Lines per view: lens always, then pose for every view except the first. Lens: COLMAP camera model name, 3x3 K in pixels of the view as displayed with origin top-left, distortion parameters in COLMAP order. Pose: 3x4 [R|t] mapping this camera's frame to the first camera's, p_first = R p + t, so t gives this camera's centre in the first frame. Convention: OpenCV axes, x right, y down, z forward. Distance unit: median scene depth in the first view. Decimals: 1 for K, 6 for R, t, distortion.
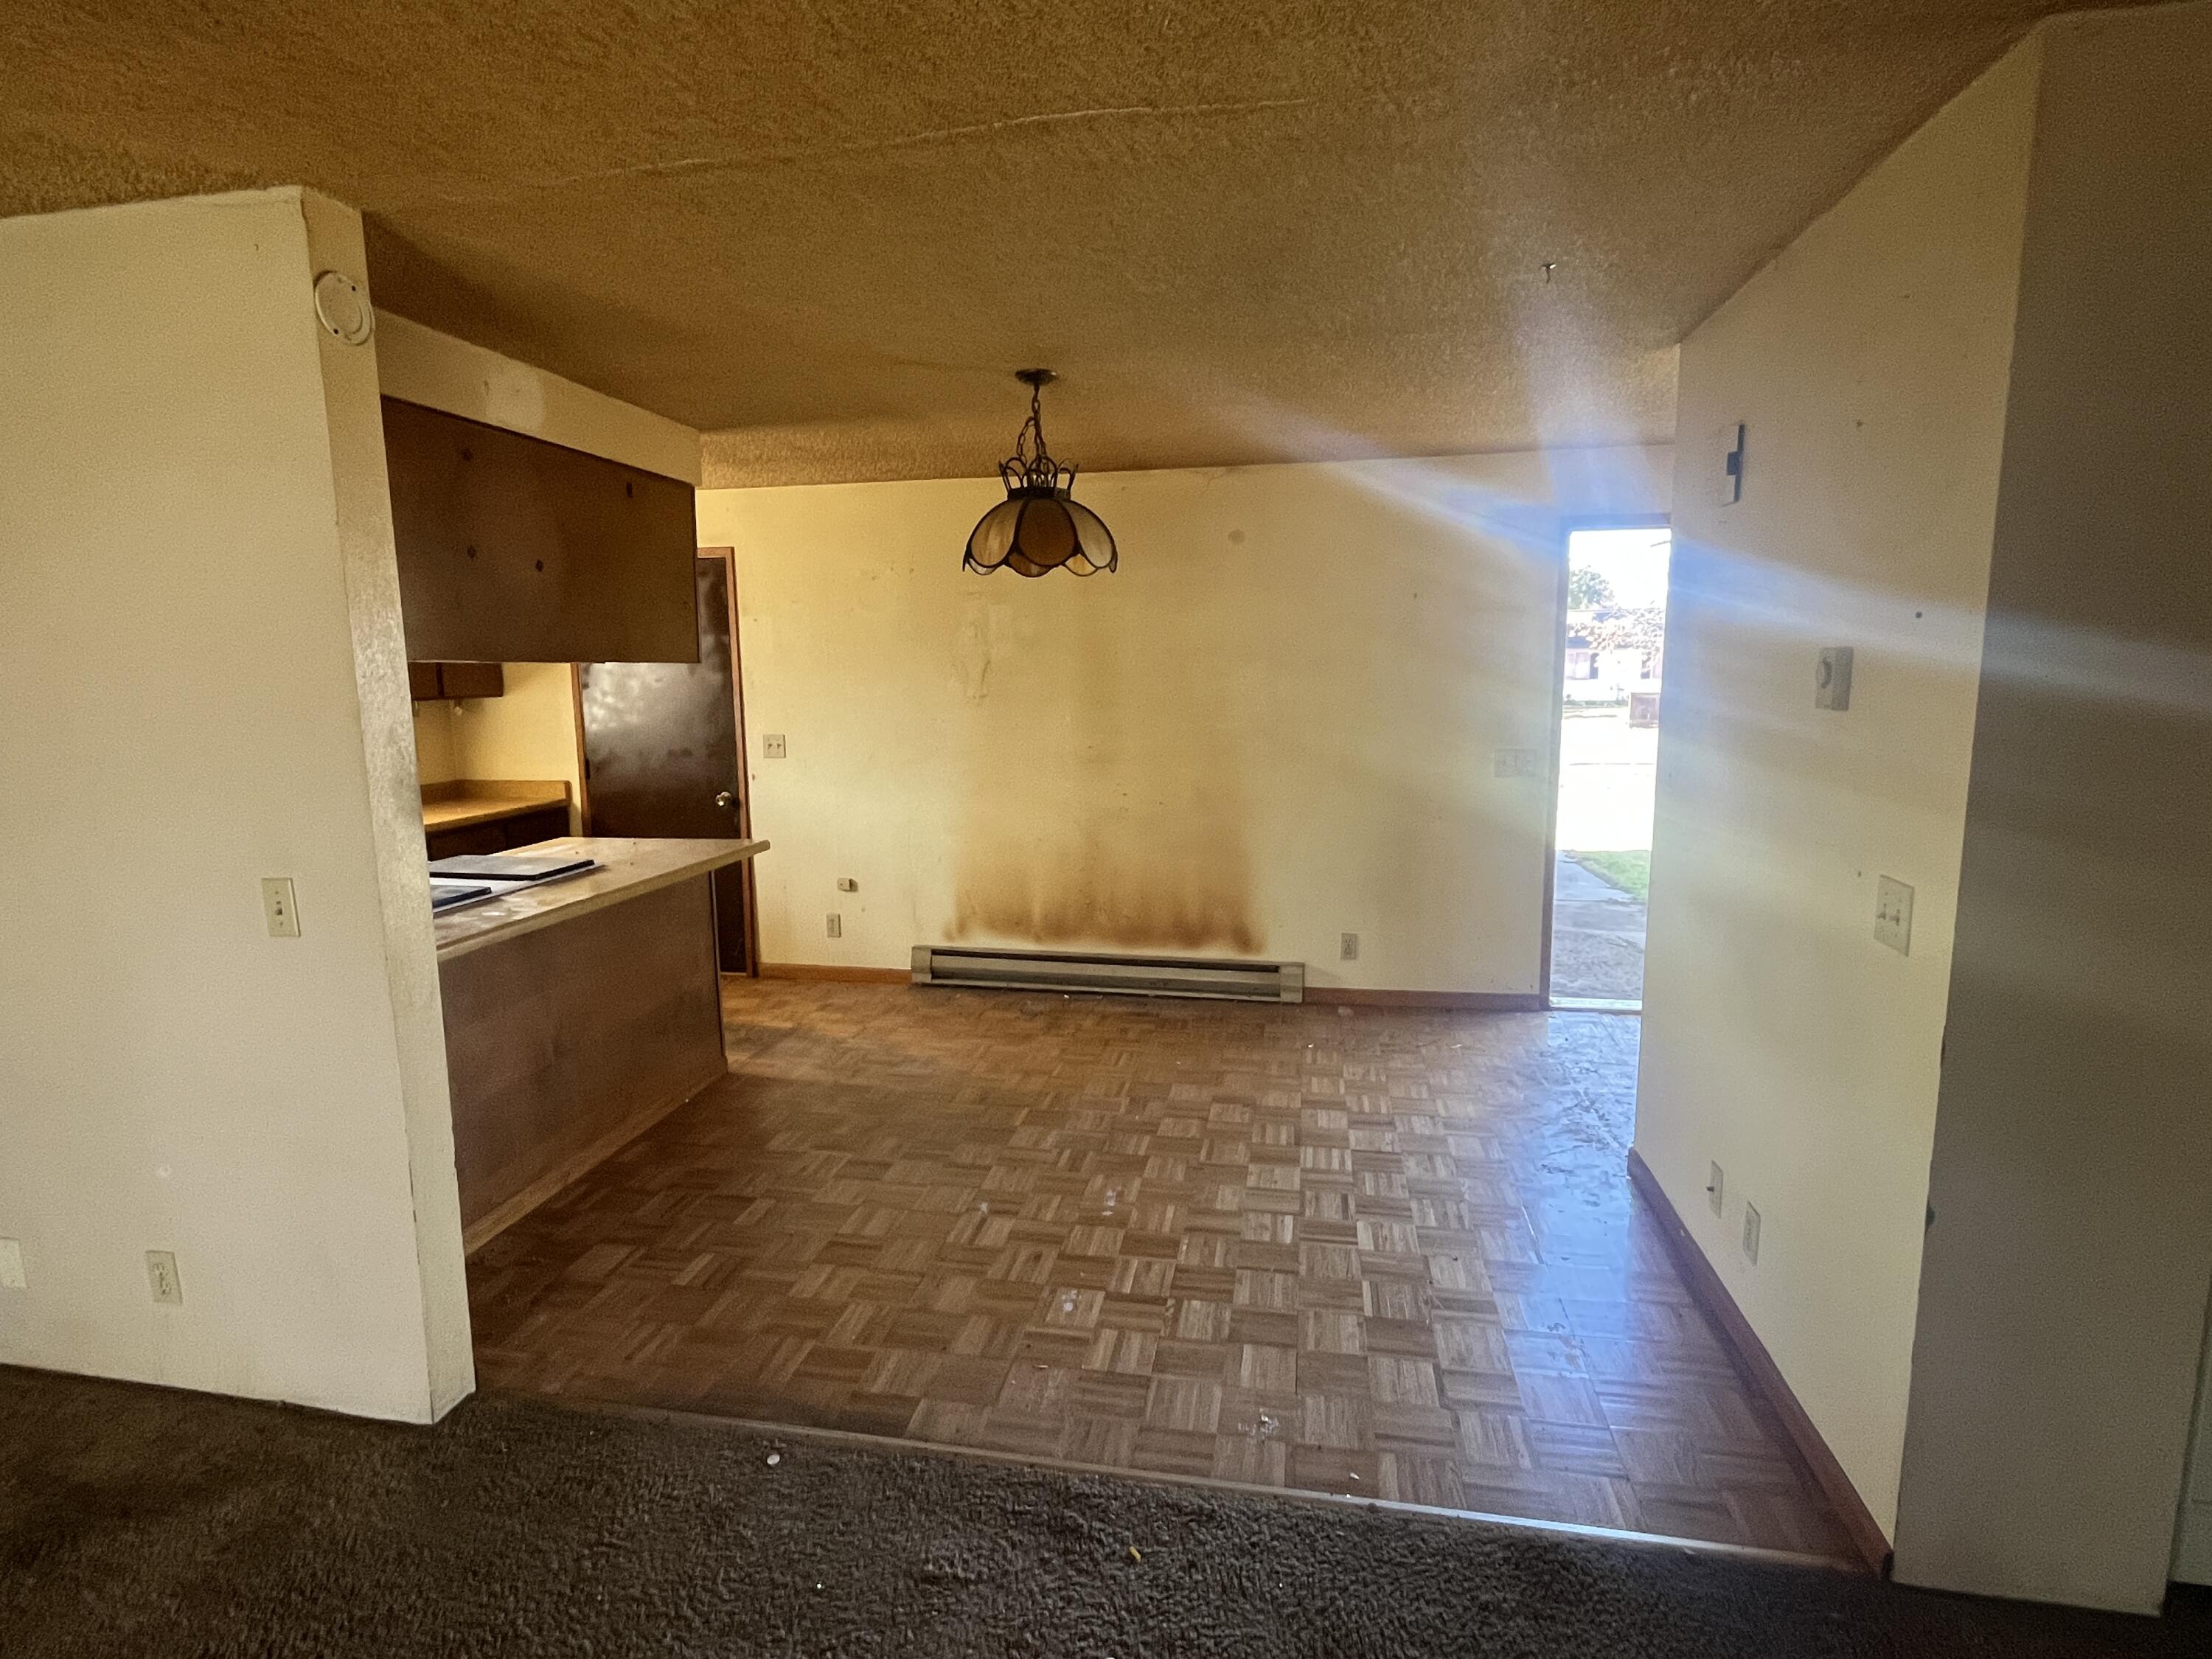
lens RADIAL K [[1117.2, 0, 1091.4], [0, 1117.2, 825.9], [0, 0, 1]] dist [-0.002437, -0.001500]
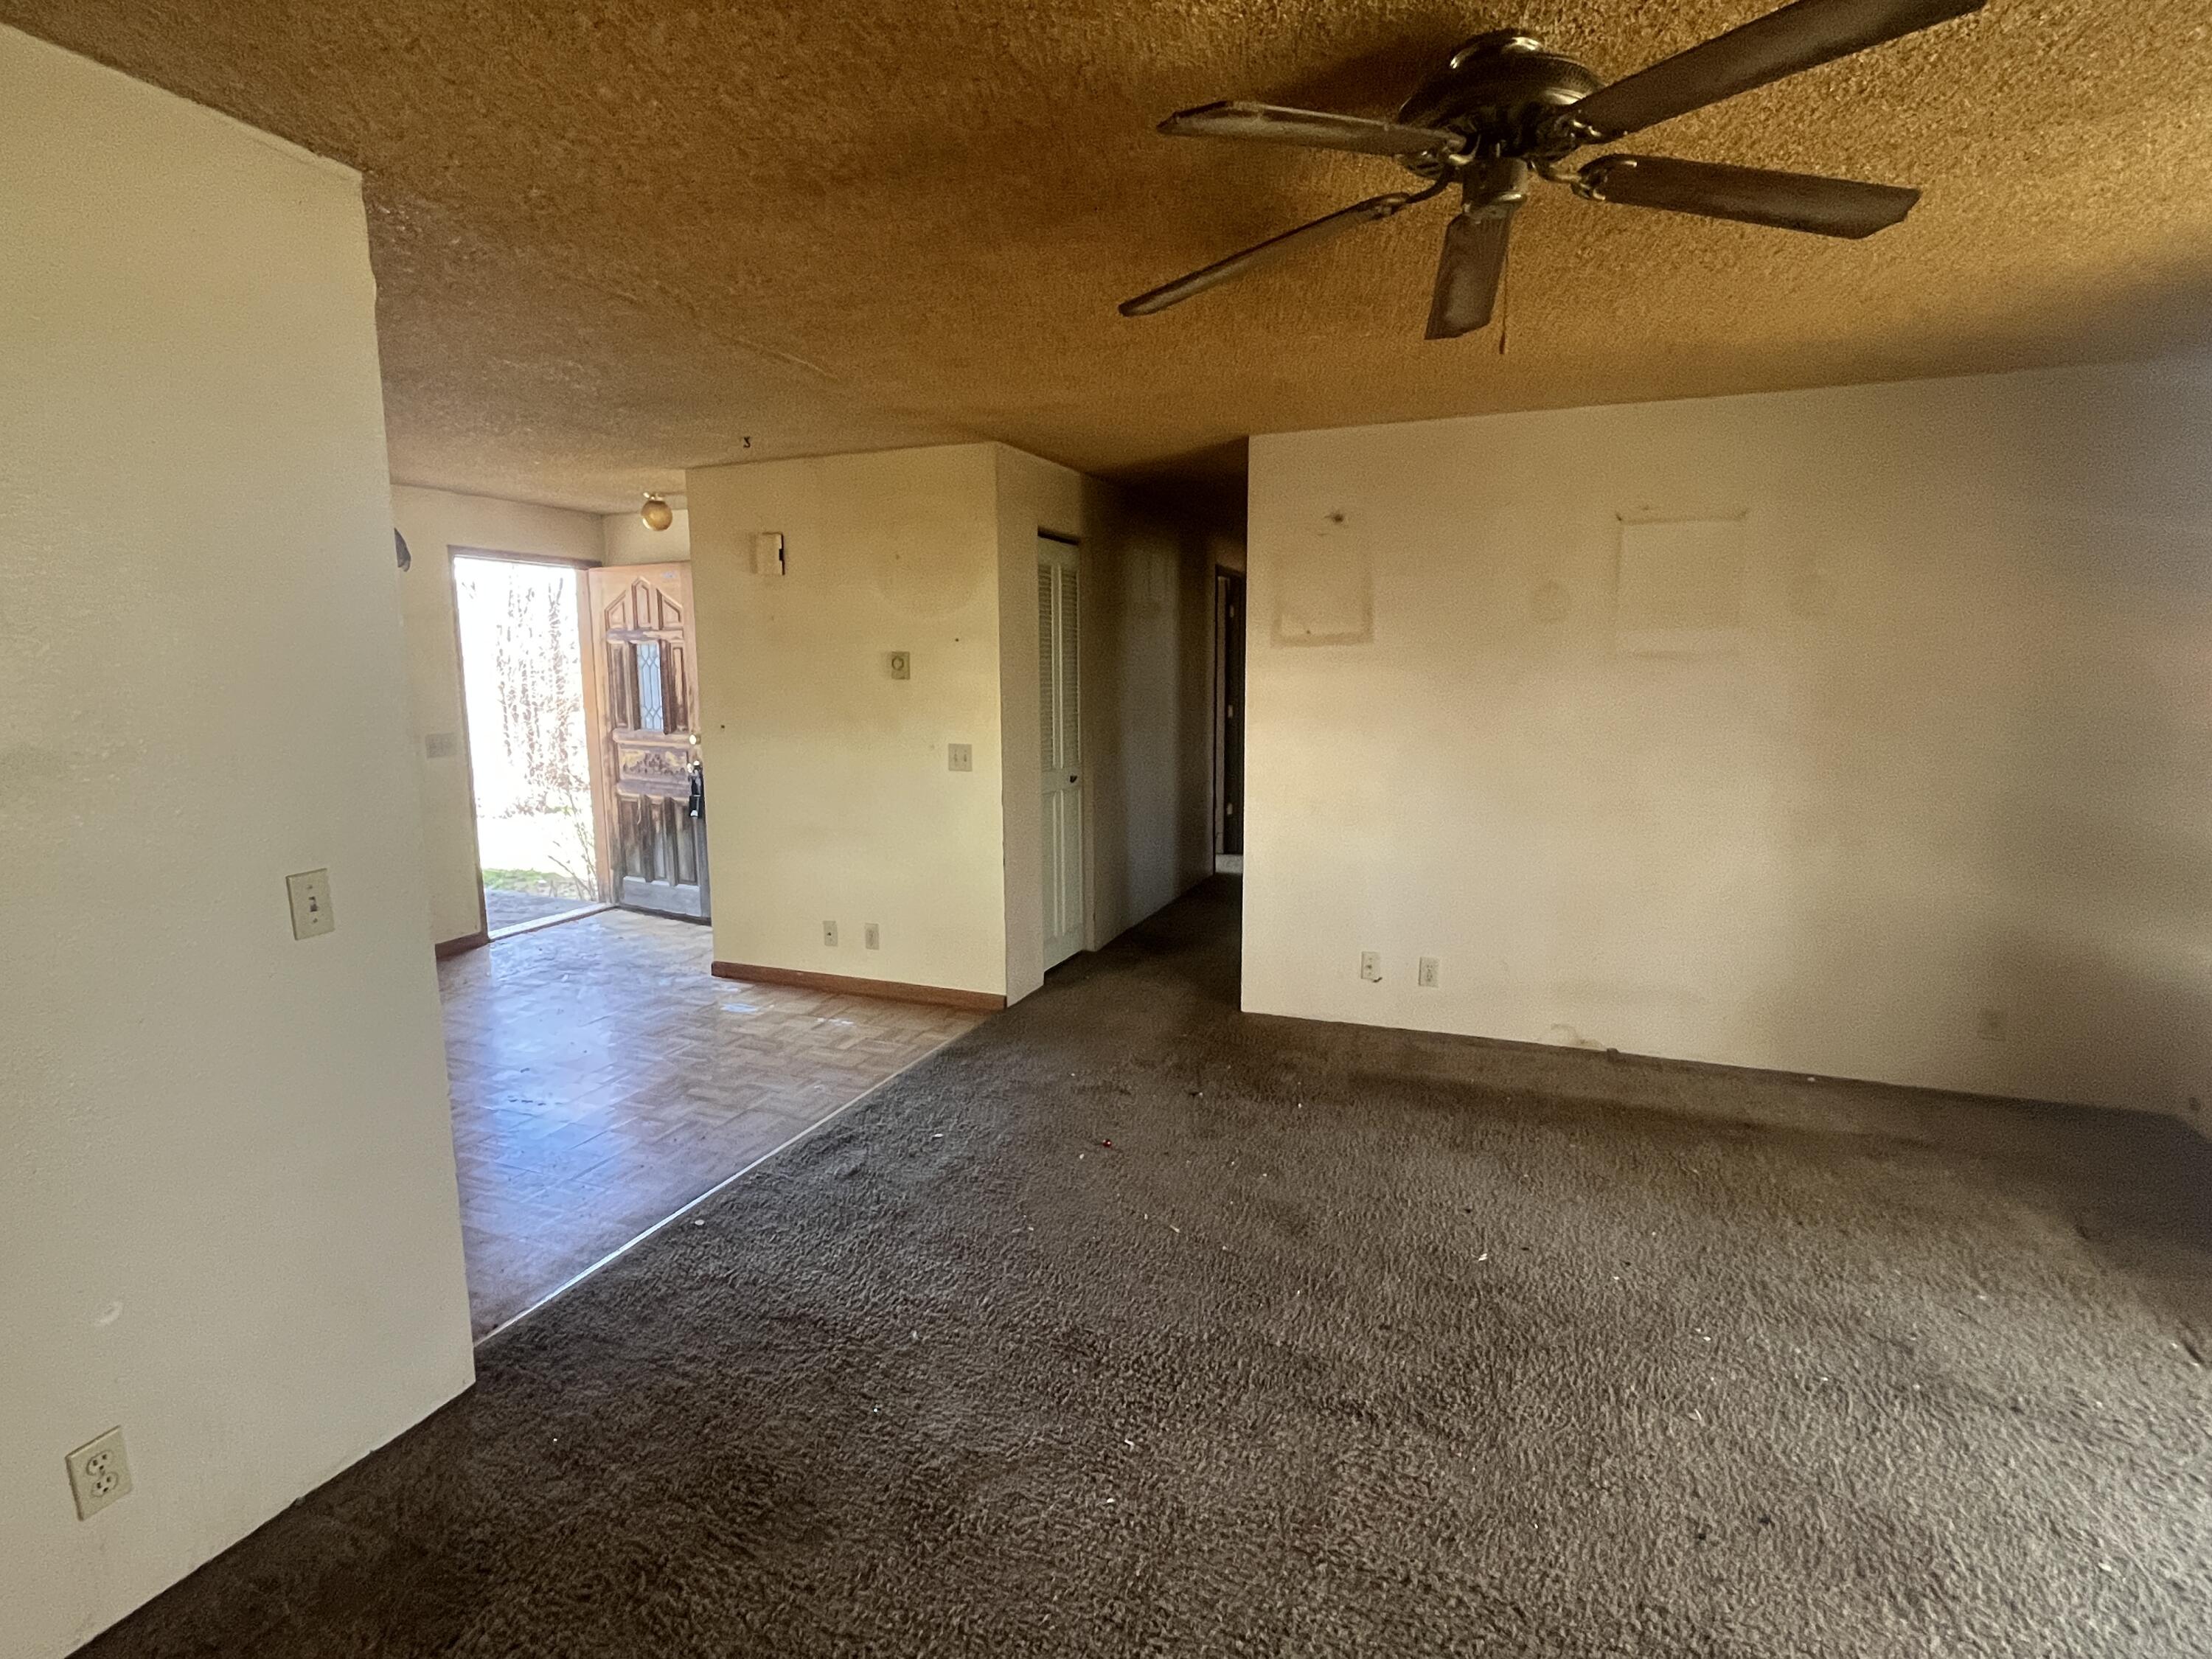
lens RADIAL K [[1117.2, 0, 1091.4], [0, 1117.2, 825.9], [0, 0, 1]] dist [-0.002437, -0.001500]
pose [[0.185363, -0.131384, 0.973847, -0.981163], [0.144206, 0.983930, 0.105296, 0.004419], [-0.972031, 0.120917, 0.201331, 0.124337]]
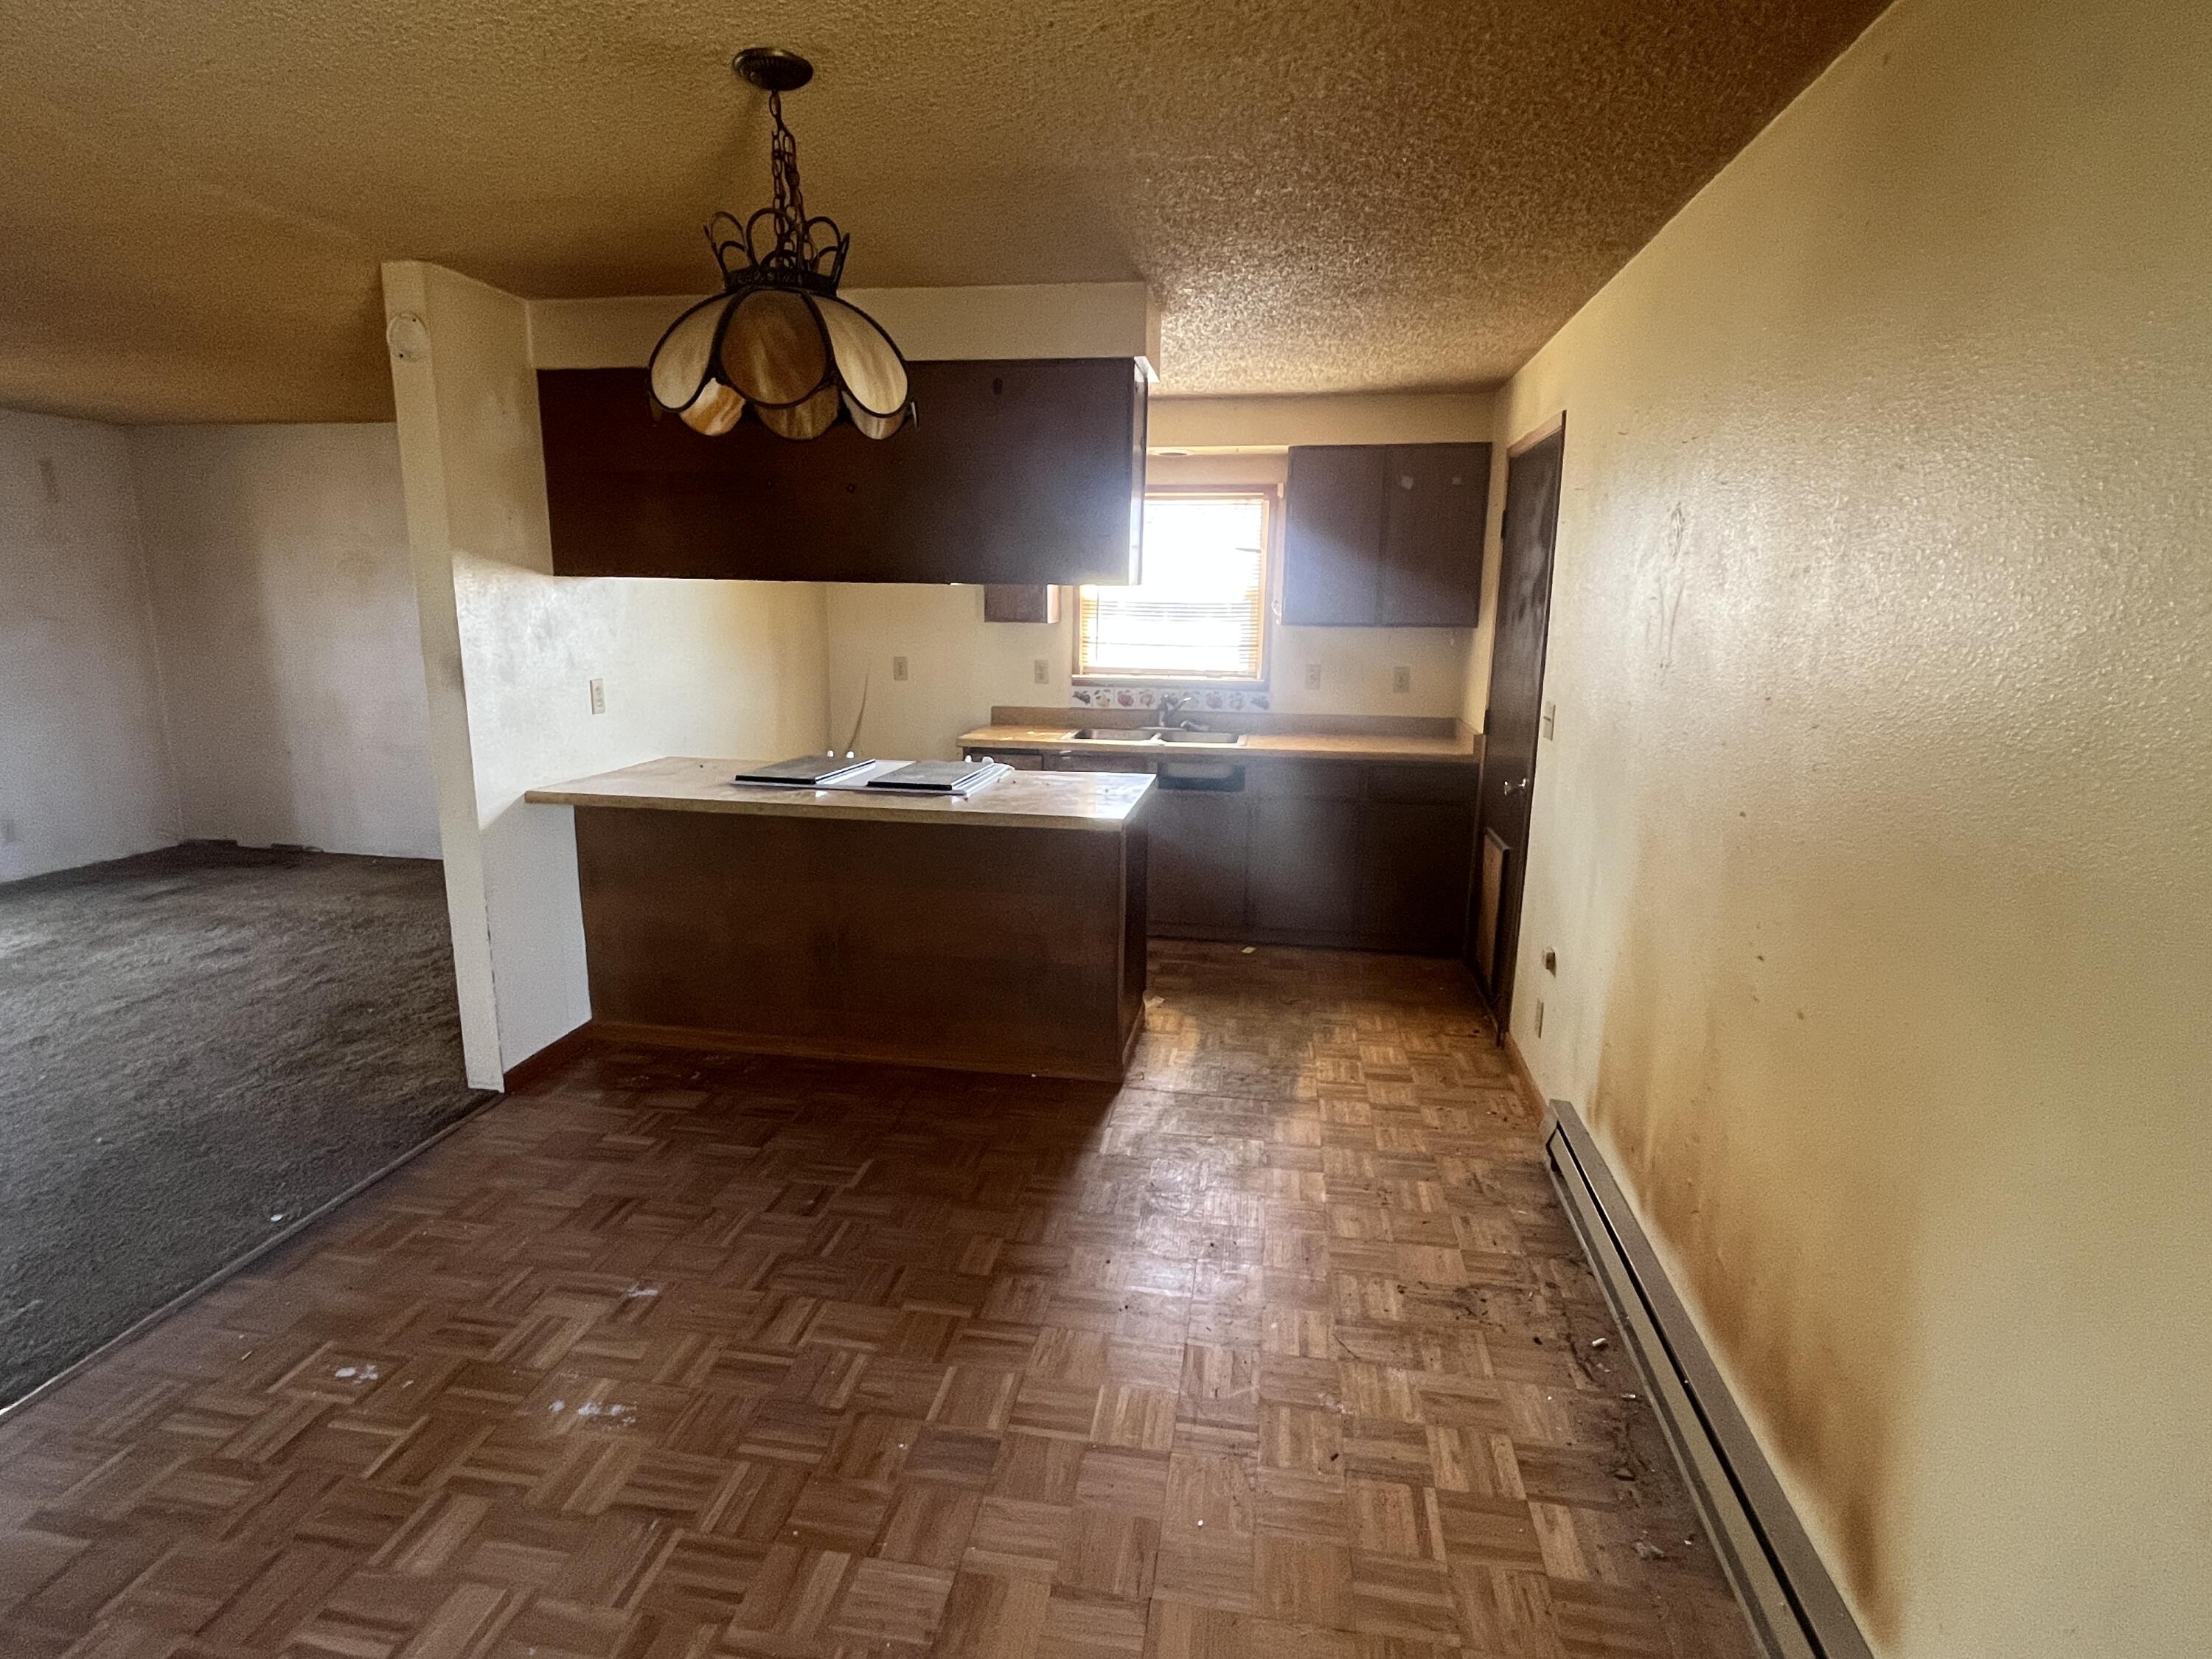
lens RADIAL K [[1135.0, 0, 1106.0], [0, 1135.0, 829.5], [0, 0, 1]] dist [-0.008064, -0.000350]
pose [[0.034124, 0.223973, -0.973998, 0.588454], [-0.156664, 0.963716, 0.216120, -0.184848], [0.987062, 0.145215, 0.067974, 1.158923]]
